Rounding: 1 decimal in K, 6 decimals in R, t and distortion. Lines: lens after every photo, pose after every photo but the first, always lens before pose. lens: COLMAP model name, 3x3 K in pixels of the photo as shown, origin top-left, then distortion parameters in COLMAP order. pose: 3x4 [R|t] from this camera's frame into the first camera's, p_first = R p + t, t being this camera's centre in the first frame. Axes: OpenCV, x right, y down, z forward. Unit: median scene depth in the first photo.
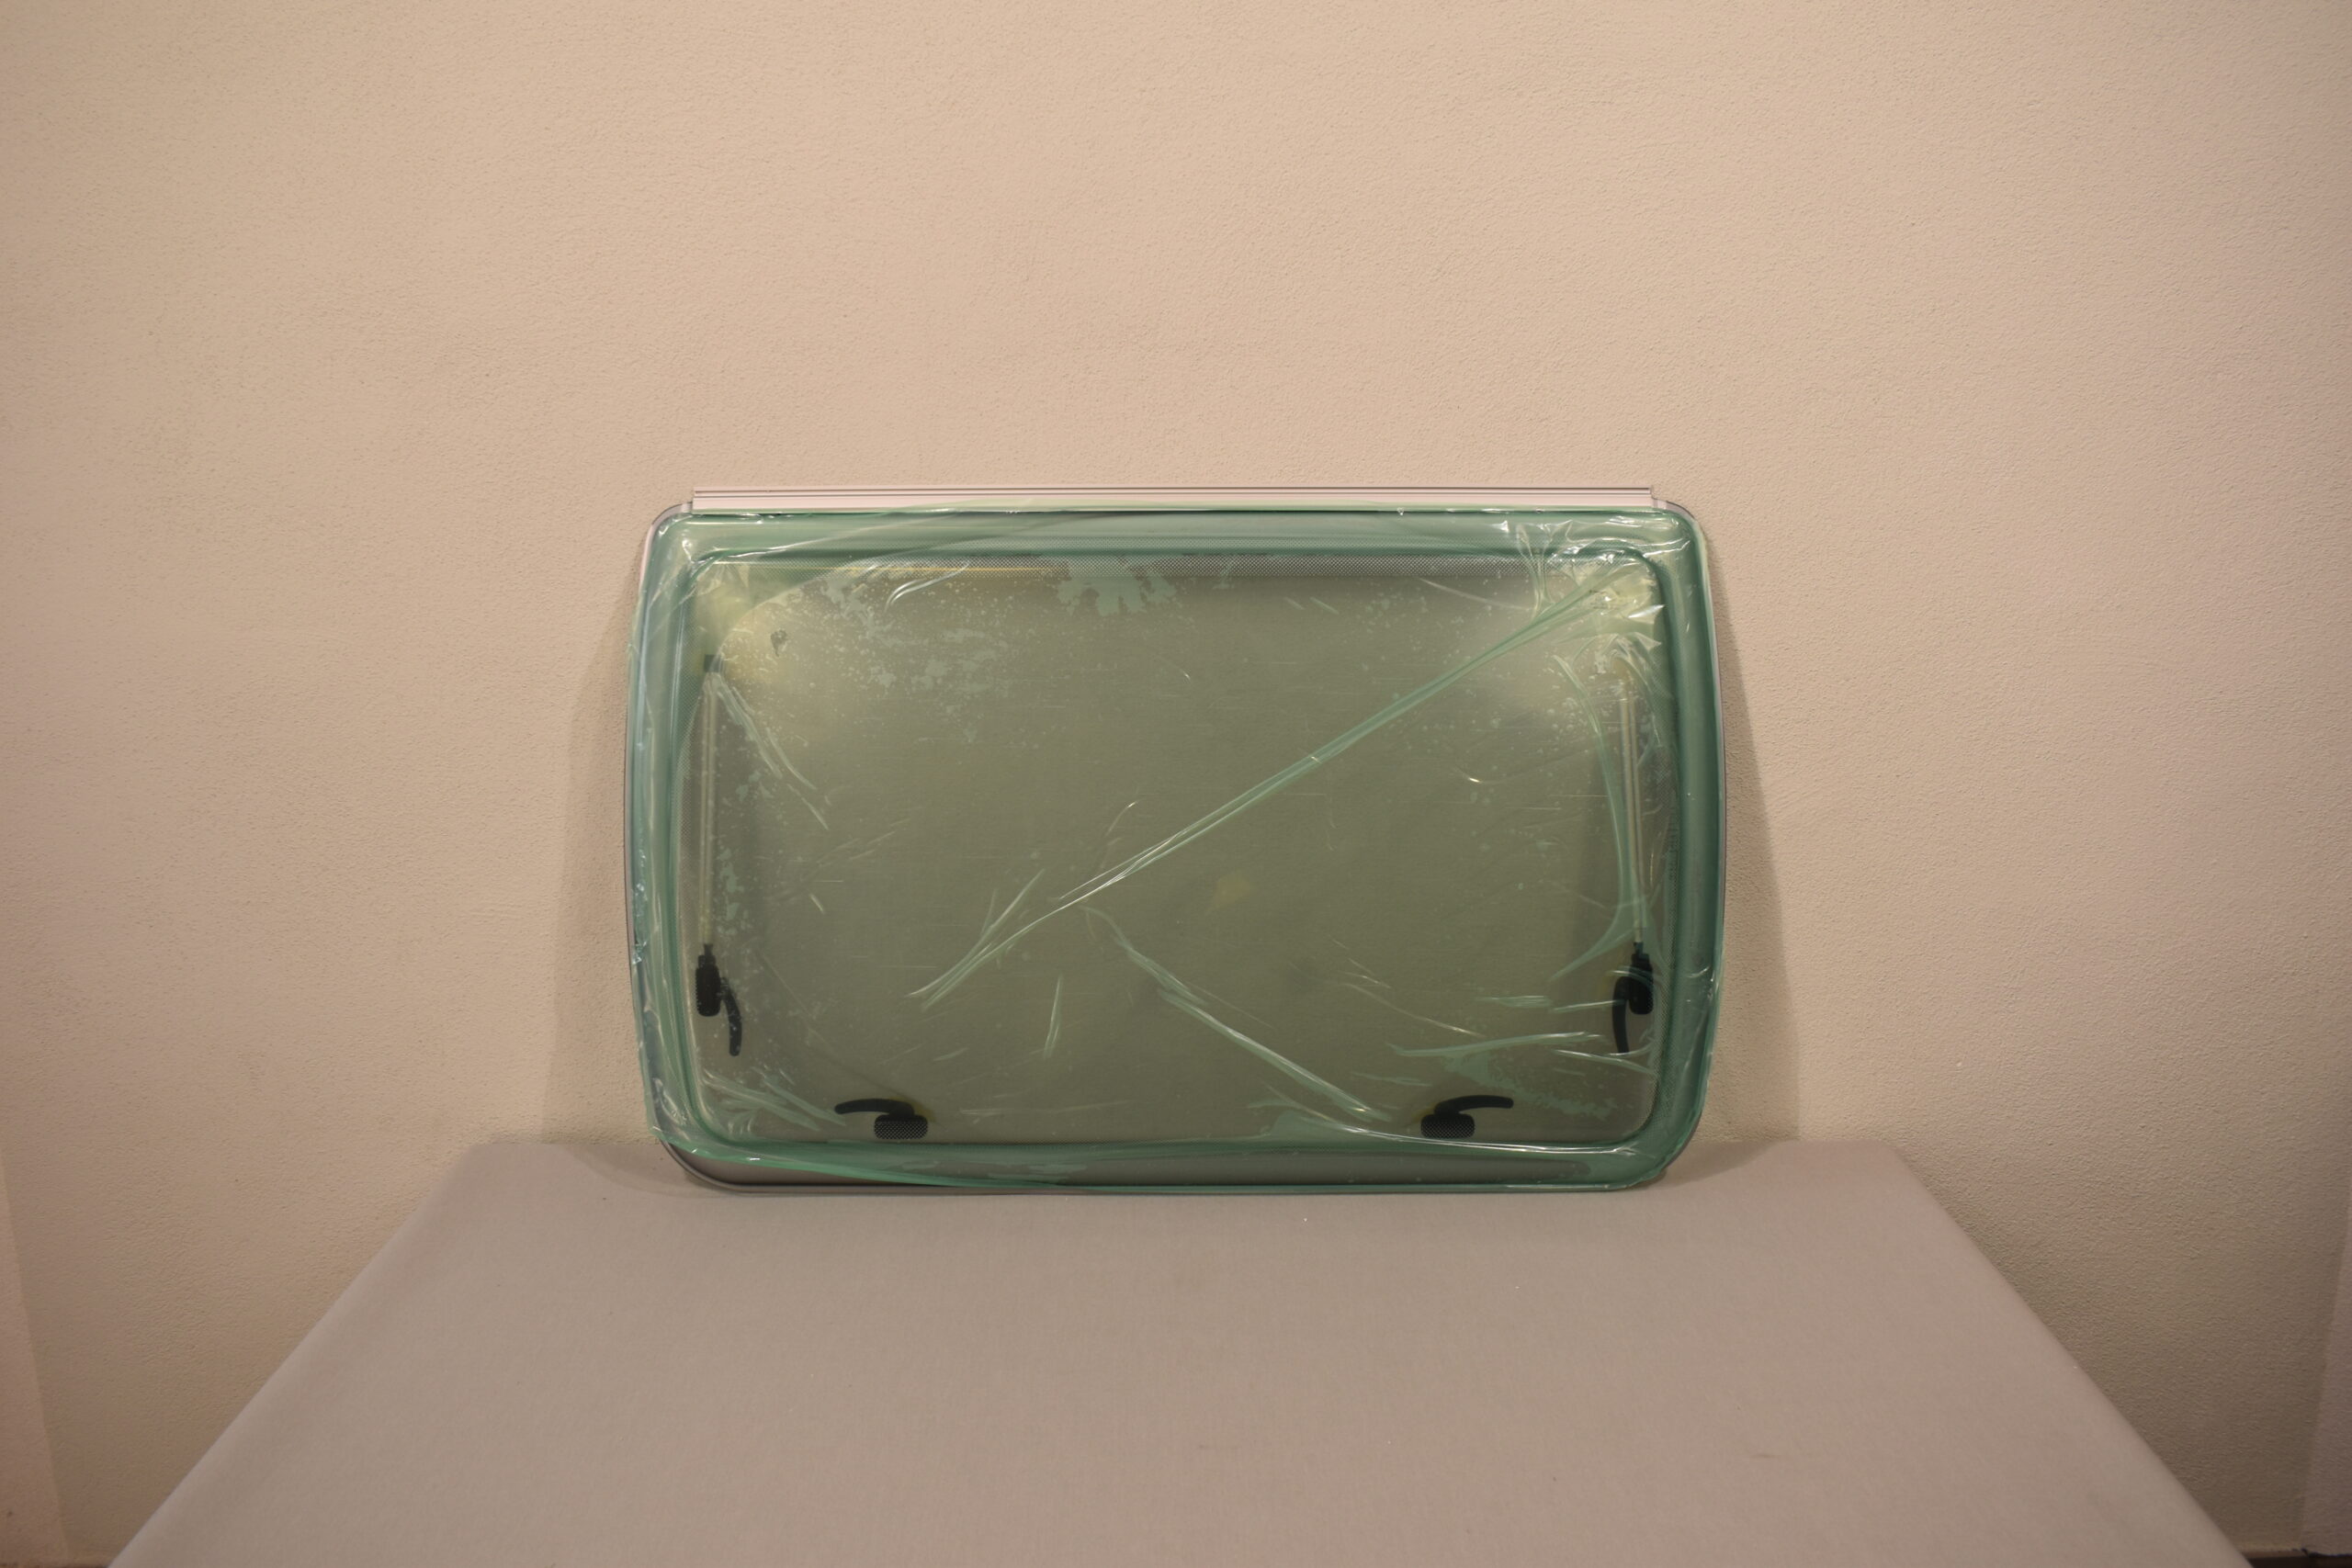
lens RADIAL K [[2009.5, 0, 1176.0], [0, 2009.5, 784.0], [0, 0, 1]] dist [-0.098165, 0.019803]
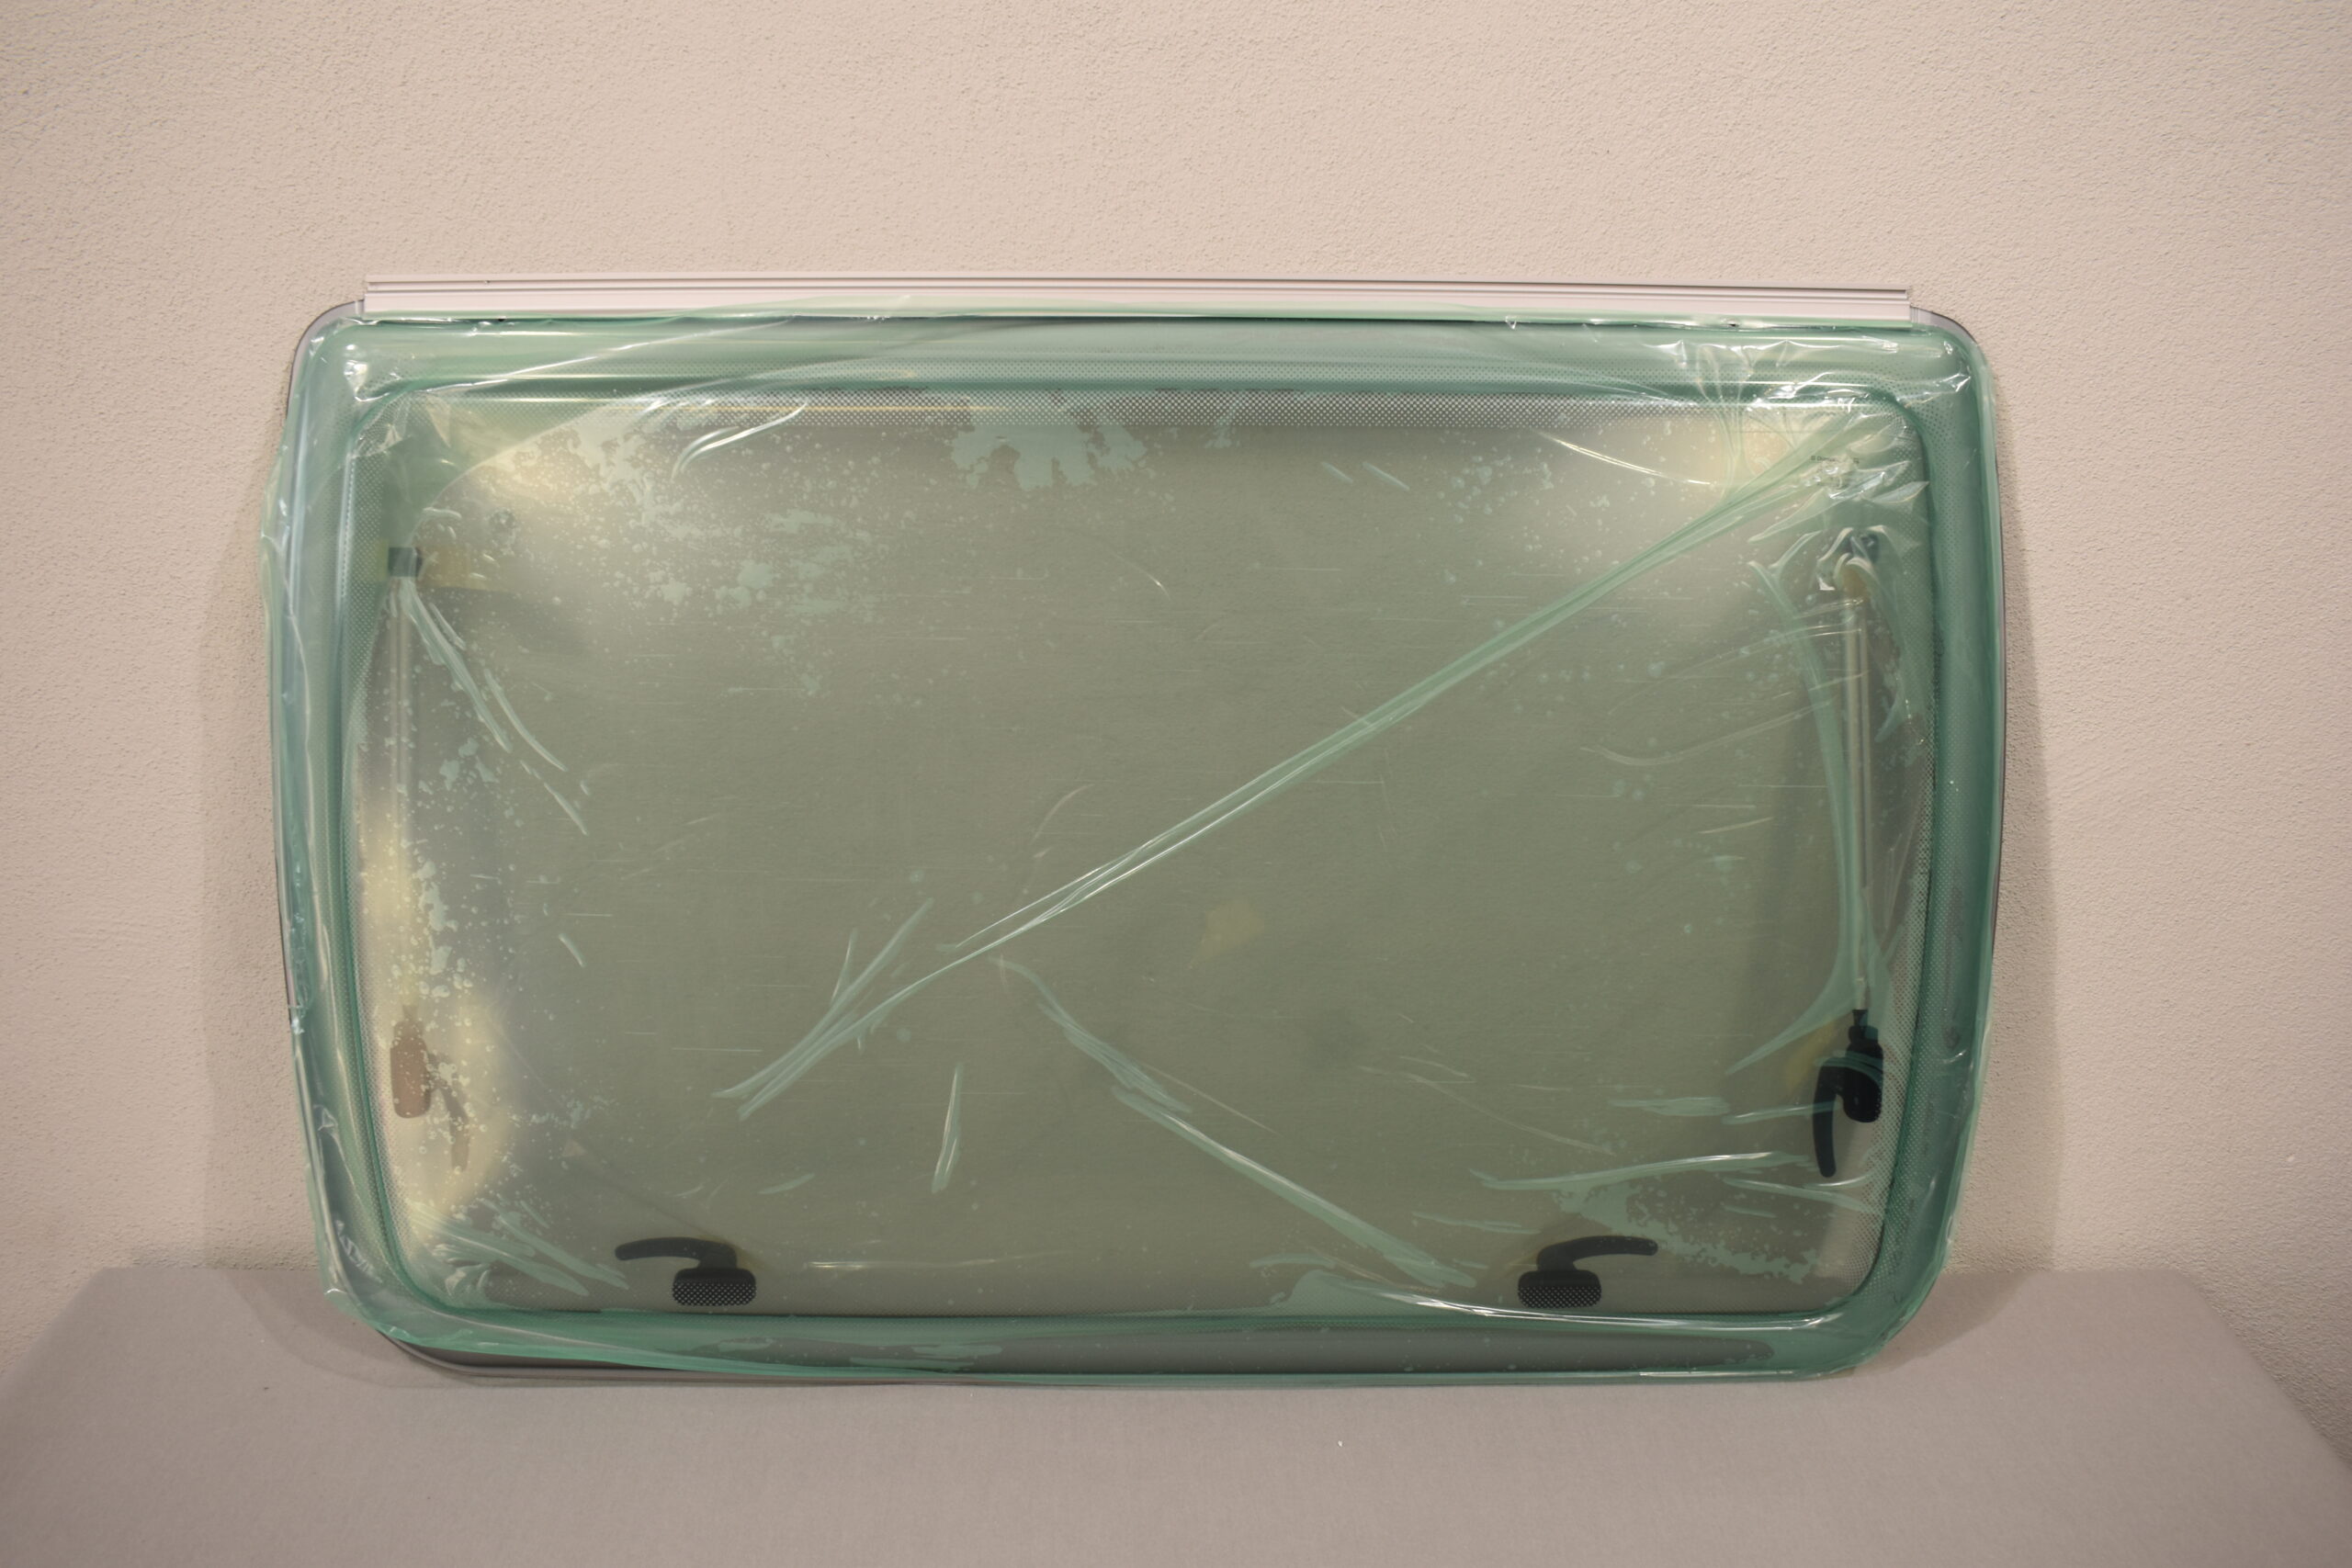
lens RADIAL K [[2009.5, 0, 1176.0], [0, 2009.5, 784.0], [0, 0, 1]] dist [-0.098165, 0.019803]
pose [[0.999891, 0.006361, 0.013337, 0.001980], [-0.007832, 0.993528, 0.113314, -0.064033], [-0.012530, -0.113407, 0.993470, 0.378787]]
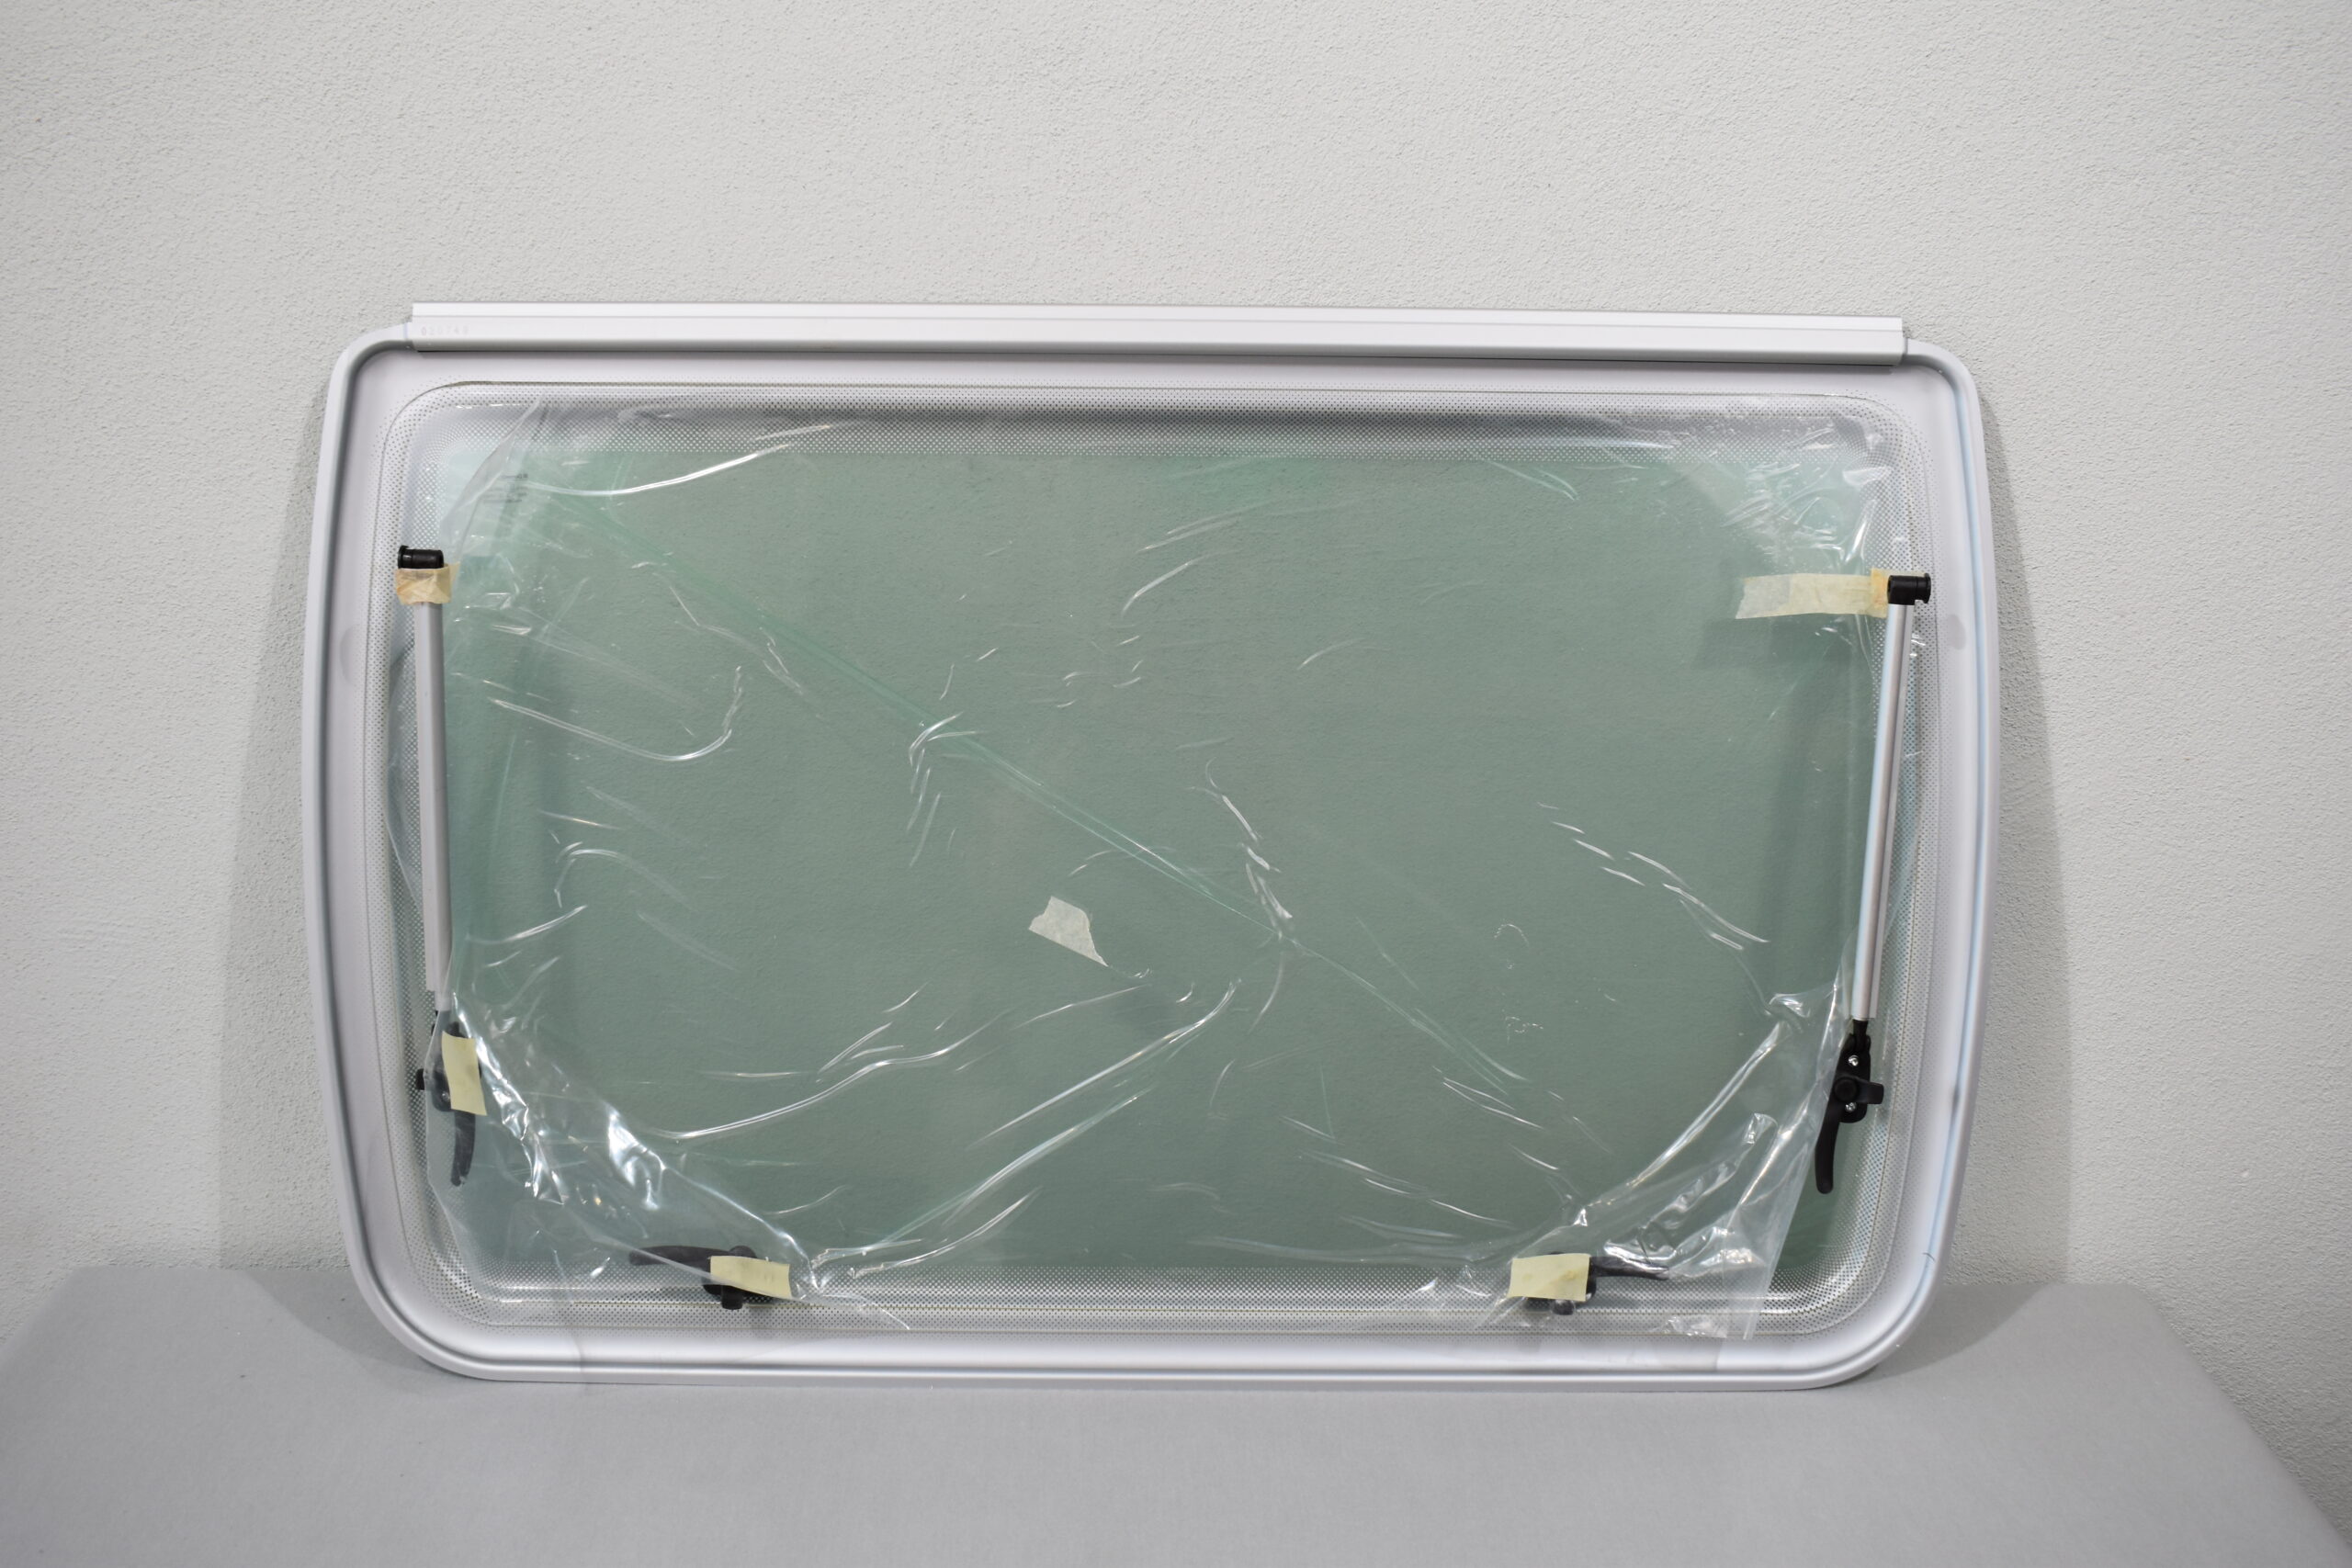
lens RADIAL K [[2165.0, 0, 1176.0], [0, 2165.0, 784.0], [0, 0, 1]] dist [-0.090826, 0.017594]
pose [[0.999898, 0.011968, 0.007758, 0.018768], [-0.012557, 0.996638, 0.080967, -0.051566], [-0.006763, -0.081057, 0.996687, 0.301899]]
